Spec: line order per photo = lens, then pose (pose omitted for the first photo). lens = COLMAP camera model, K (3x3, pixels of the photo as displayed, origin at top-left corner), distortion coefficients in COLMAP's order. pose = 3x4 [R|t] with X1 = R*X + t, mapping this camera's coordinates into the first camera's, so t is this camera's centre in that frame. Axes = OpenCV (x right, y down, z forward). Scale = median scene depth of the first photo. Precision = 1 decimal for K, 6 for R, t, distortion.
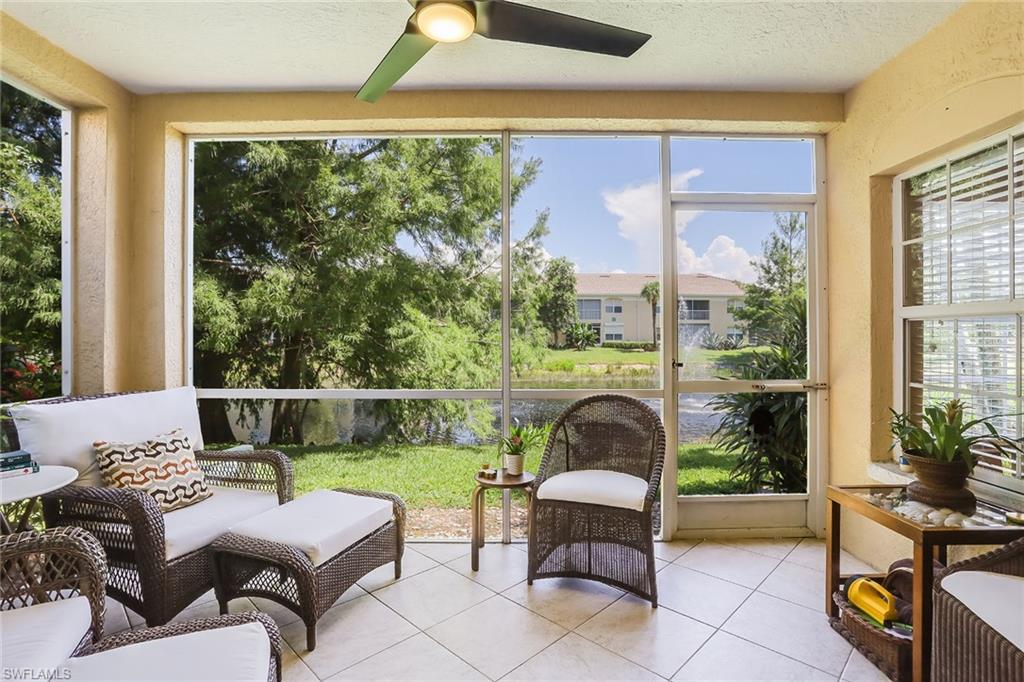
lens RADIAL K [[493.6, 0, 512.0], [0, 493.6, 341.0], [0, 0, 1]] dist [-0.065984, 0.030591]
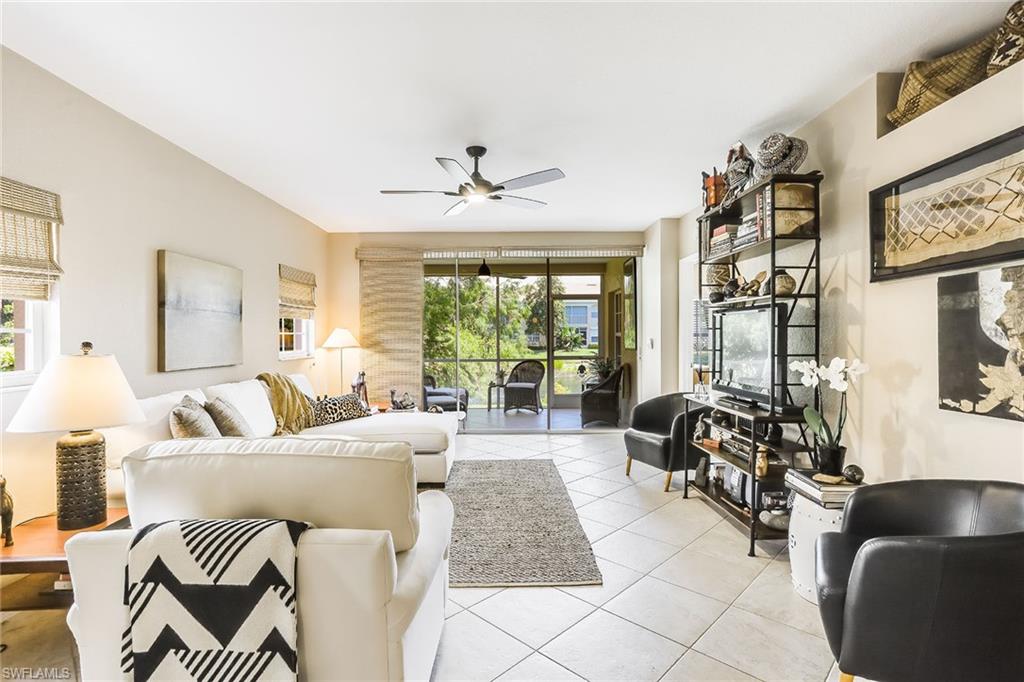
lens RADIAL K [[493.6, 0, 512.0], [0, 493.6, 341.0], [0, 0, 1]] dist [-0.065984, 0.030591]
pose [[0.999985, -0.001613, 0.005260, 0.119756], [0.001632, 0.999992, -0.003664, -0.016880], [-0.005255, 0.003673, 0.999979, -4.412640]]
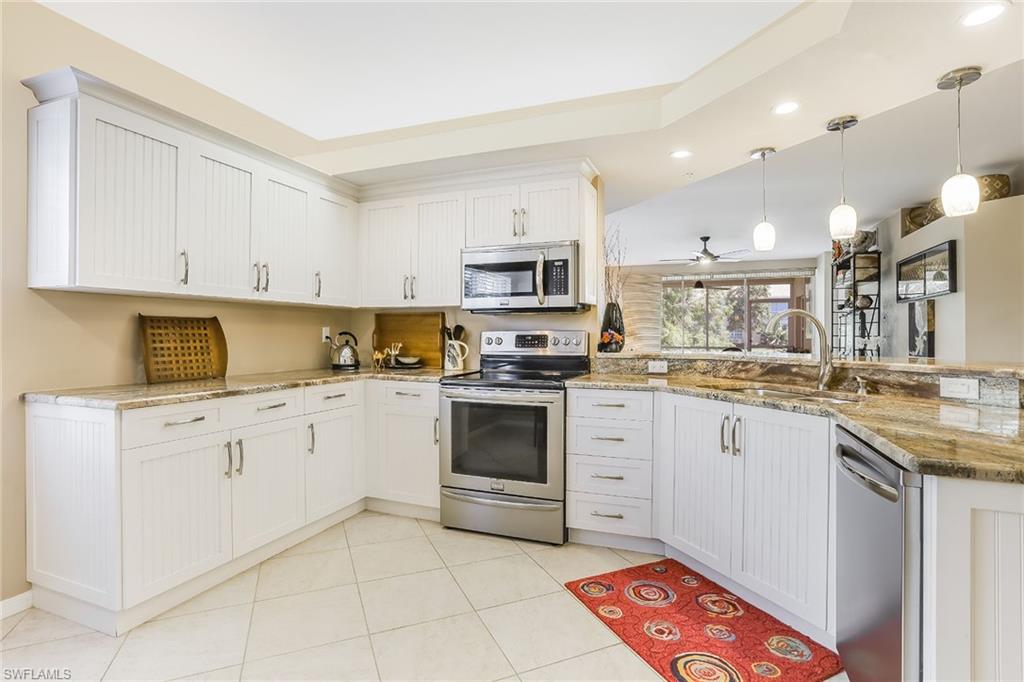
lens RADIAL K [[493.6, 0, 512.0], [0, 493.6, 341.0], [0, 0, 1]] dist [-0.065984, 0.030591]
pose [[0.928068, 0.008766, -0.372308, -0.010960], [-0.007754, 0.999961, 0.004218, 0.079492], [0.372331, -0.001027, 0.928099, -7.377903]]
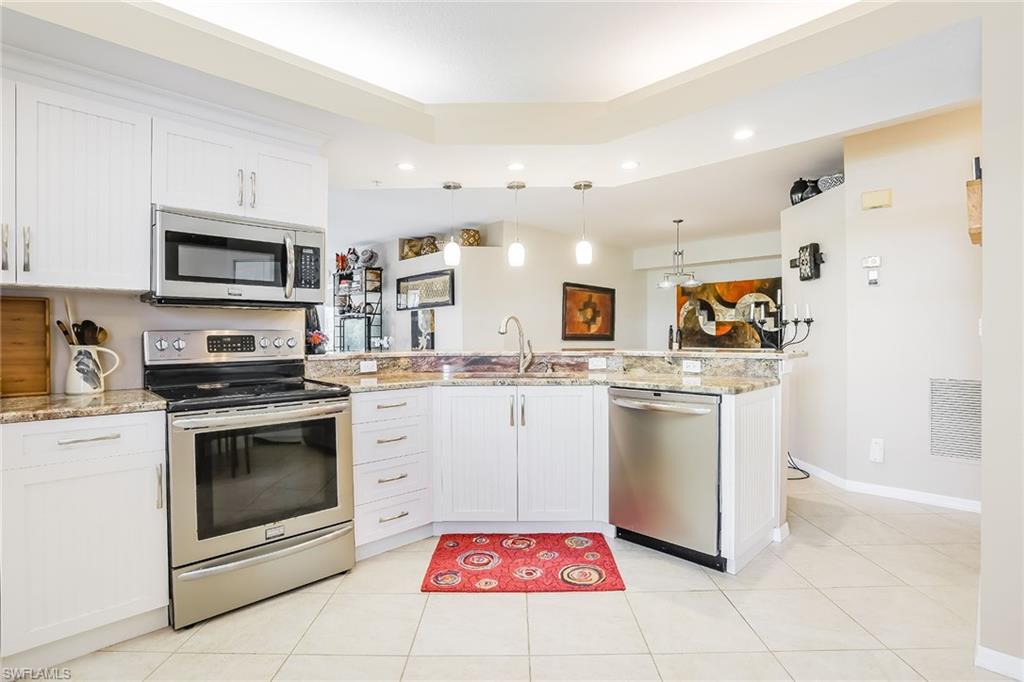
lens RADIAL K [[496.7, 0, 512.0], [0, 496.7, 341.0], [0, 0, 1]] dist [-0.070073, 0.000370]
pose [[0.716446, -0.008726, 0.697588, -1.283277], [0.011125, 0.999938, 0.001083, 0.088856], [-0.697553, 0.006984, 0.716499, -7.154921]]
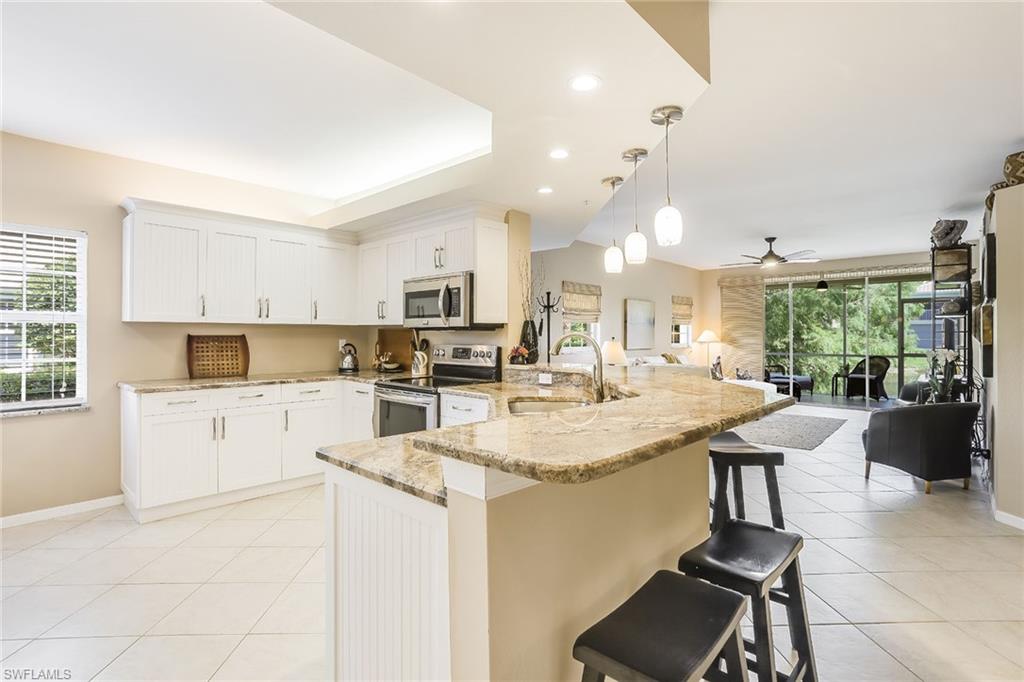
lens RADIAL K [[488.3, 0, 507.9], [0, 488.3, 336.9], [0, 0, 1]] dist [-0.058676, 0.030075]
pose [[0.725030, 0.007524, -0.688676, 1.293679], [-0.012223, 0.999923, -0.001944, -0.000890], [0.688609, 0.009828, 0.725066, -7.010797]]
